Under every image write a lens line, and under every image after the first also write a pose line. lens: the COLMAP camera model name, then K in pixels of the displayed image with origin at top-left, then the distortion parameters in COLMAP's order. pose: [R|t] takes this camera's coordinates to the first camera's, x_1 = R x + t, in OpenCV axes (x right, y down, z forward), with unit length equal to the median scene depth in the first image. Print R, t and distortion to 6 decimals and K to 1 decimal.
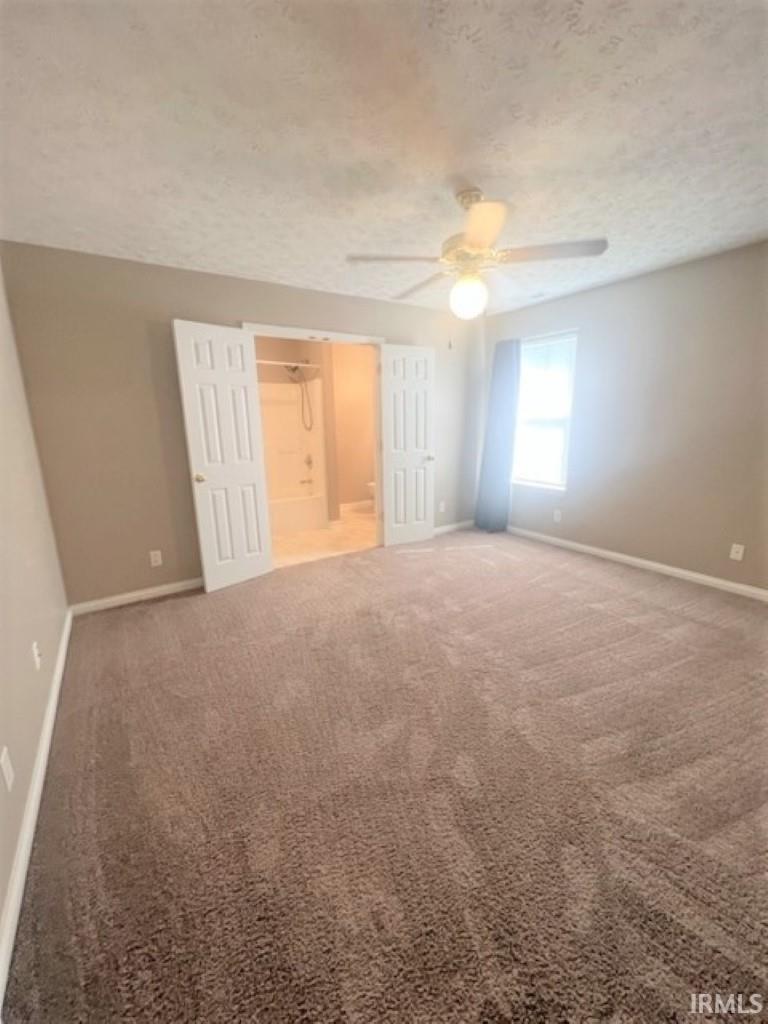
lens RADIAL K [[407.3, 0, 384.0], [0, 407.3, 512.0], [0, 0, 1]] dist [0.015459, 0.000062]
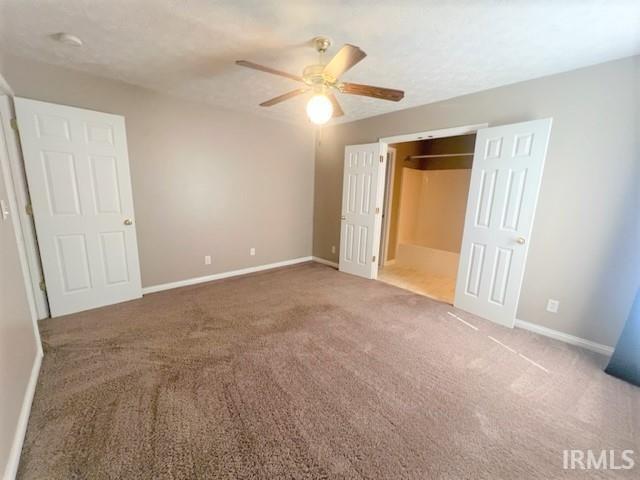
lens RADIAL K [[256.4, 0, 318.5], [0, 256.4, 238.2], [0, 0, 1]] dist [-0.001202, 0.000136]
pose [[0.142660, 0.198173, -0.969730, 0.730286], [-0.260309, 0.952772, 0.156412, -0.134034], [0.954928, 0.230116, 0.187509, 0.563548]]
